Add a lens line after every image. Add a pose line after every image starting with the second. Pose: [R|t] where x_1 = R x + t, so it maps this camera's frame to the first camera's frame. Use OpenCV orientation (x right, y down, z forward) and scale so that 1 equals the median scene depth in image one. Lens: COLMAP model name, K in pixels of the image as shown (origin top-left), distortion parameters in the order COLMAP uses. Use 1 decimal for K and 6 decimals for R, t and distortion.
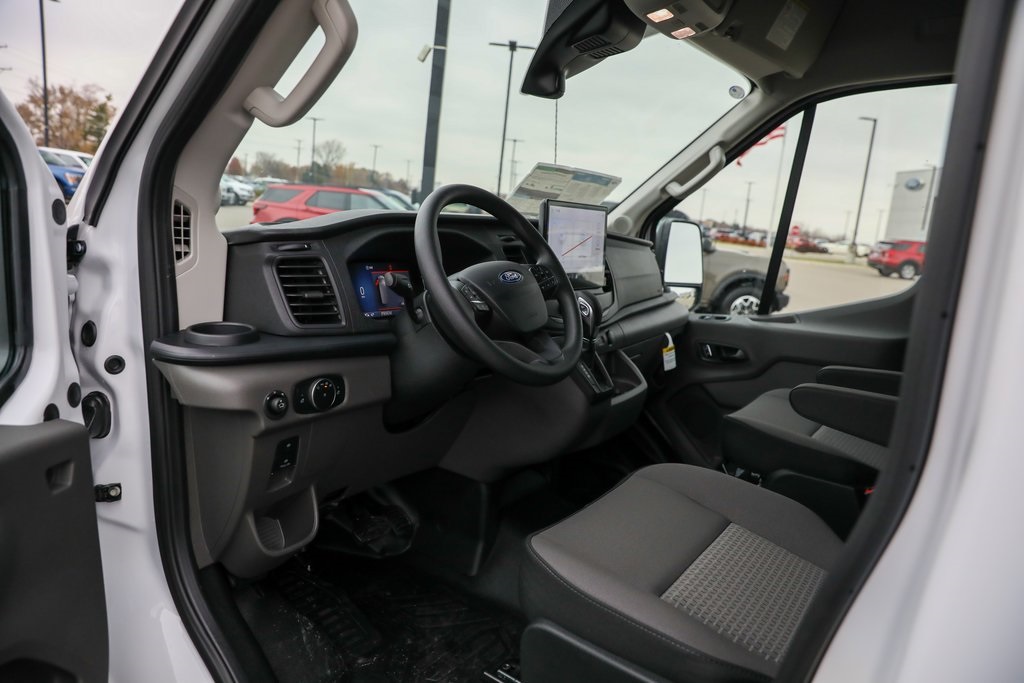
lens RADIAL K [[702.0, 0, 508.9], [0, 702.0, 343.0], [0, 0, 1]] dist [-0.085297, 0.053375]
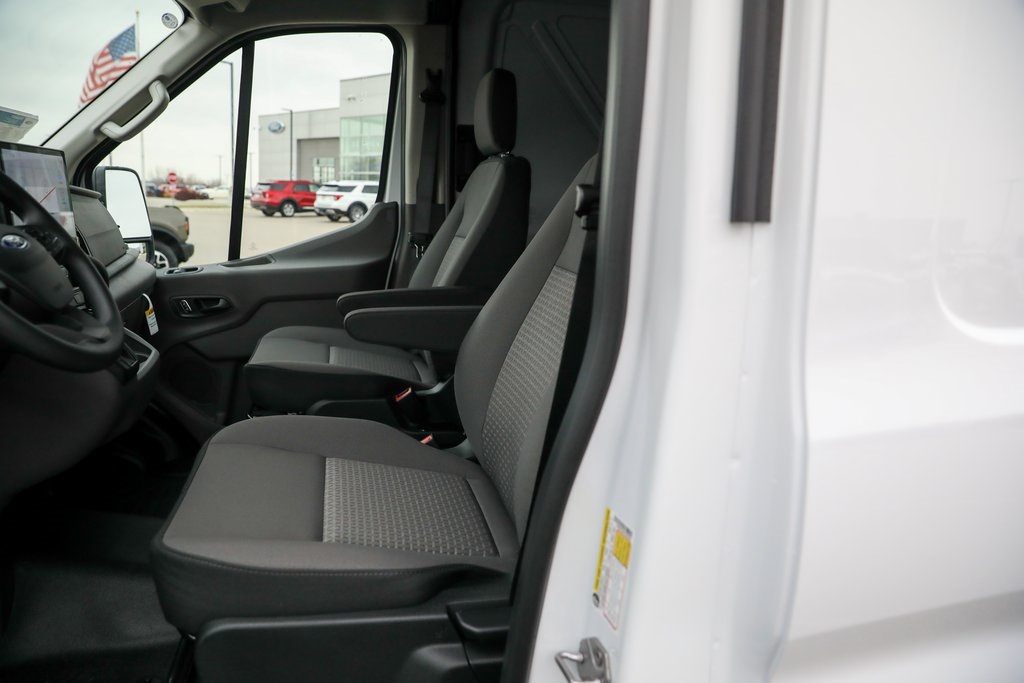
lens RADIAL K [[702.0, 0, 515.9], [0, 702.0, 347.0], [0, 0, 1]] dist [-0.085297, 0.053375]
pose [[0.656189, -0.214448, 0.723484, -0.106955], [0.155149, 0.976626, 0.148763, -0.004425], [-0.738475, 0.014631, 0.674122, 0.054815]]
